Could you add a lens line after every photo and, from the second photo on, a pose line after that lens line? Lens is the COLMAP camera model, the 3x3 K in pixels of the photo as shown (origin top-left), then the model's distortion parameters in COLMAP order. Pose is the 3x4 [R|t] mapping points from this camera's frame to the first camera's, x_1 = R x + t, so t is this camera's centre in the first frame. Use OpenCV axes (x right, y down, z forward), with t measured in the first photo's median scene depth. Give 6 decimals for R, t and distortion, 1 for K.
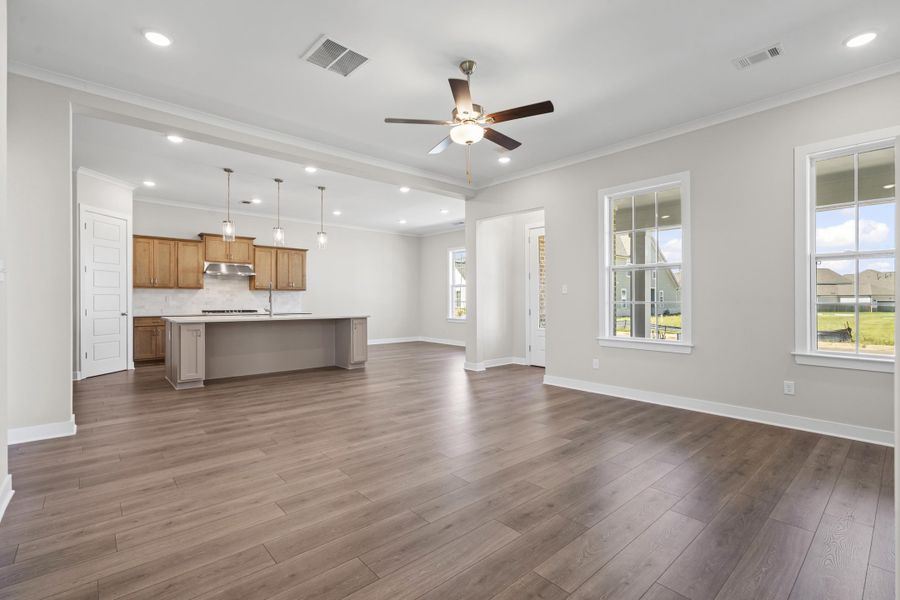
lens RADIAL K [[410.5, 0, 443.0], [0, 410.5, 295.9], [0, 0, 1]] dist [-0.014683, 0.000569]
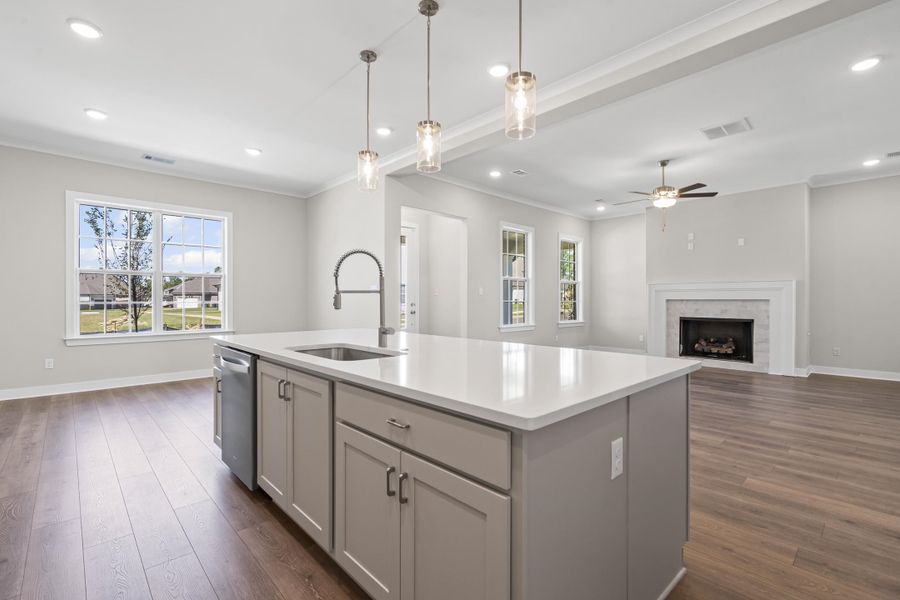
lens RADIAL K [[410.4, 0, 442.2], [0, 410.4, 299.2], [0, 0, 1]] dist [-0.003895, 0.001883]
pose [[-0.032778, -0.001963, 0.999461, -1.507938], [-0.010953, 0.999939, 0.001605, 0.011395], [-0.999403, -0.010895, -0.032798, 1.857944]]
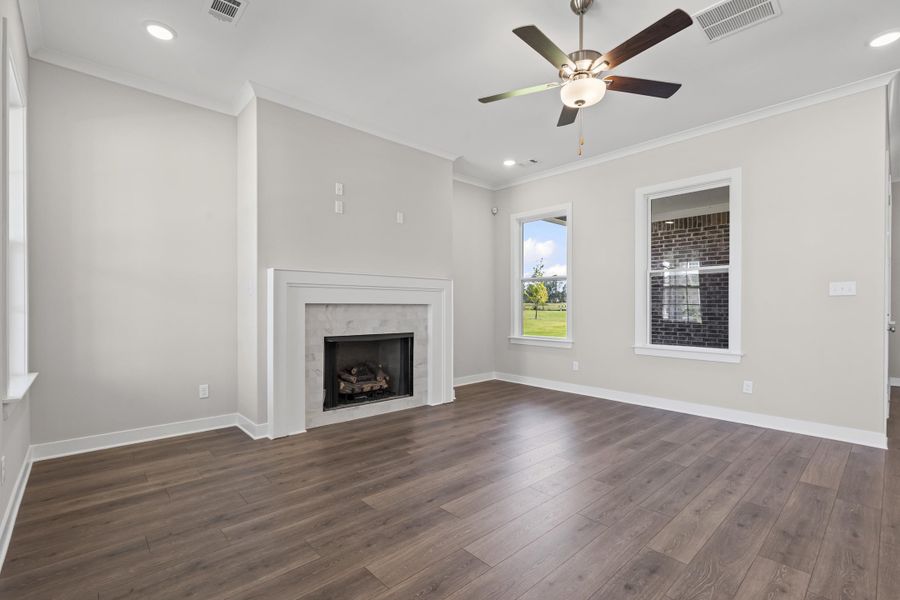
lens RADIAL K [[410.4, 0, 443.1], [0, 410.4, 305.0], [0, 0, 1]] dist [-0.003895, 0.001883]
pose [[-0.999845, -0.006261, -0.016482, 0.319993], [-0.006086, 0.999924, -0.010696, 0.017375], [0.016547, -0.010594, -0.999807, 1.673830]]
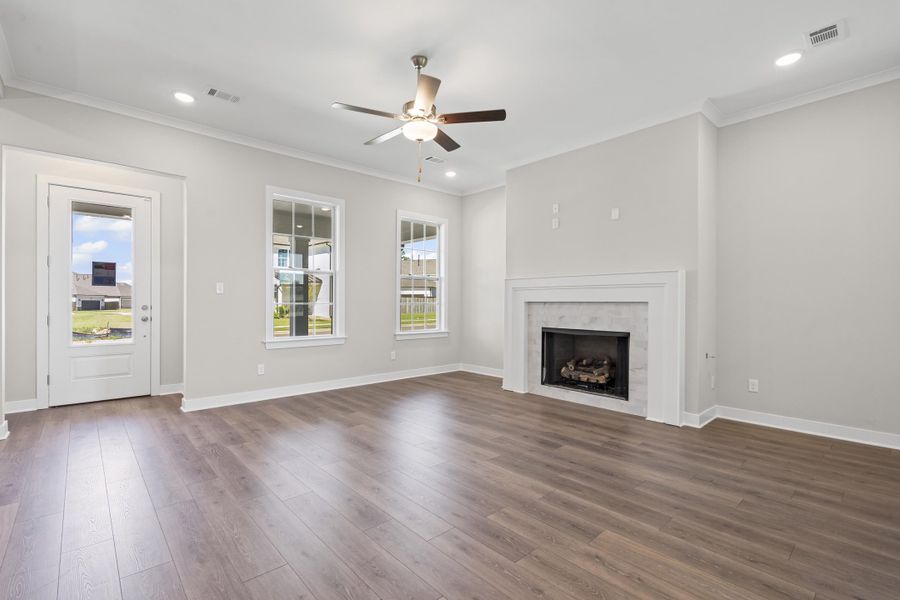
lens RADIAL K [[410.4, 0, 444.1], [0, 410.4, 302.5], [0, 0, 1]] dist [-0.003895, 0.001883]
pose [[-0.013345, -0.005160, 0.999898, -0.856122], [-0.013518, 0.999896, 0.004980, 0.003232], [-0.999820, -0.013450, -0.013413, 0.897169]]
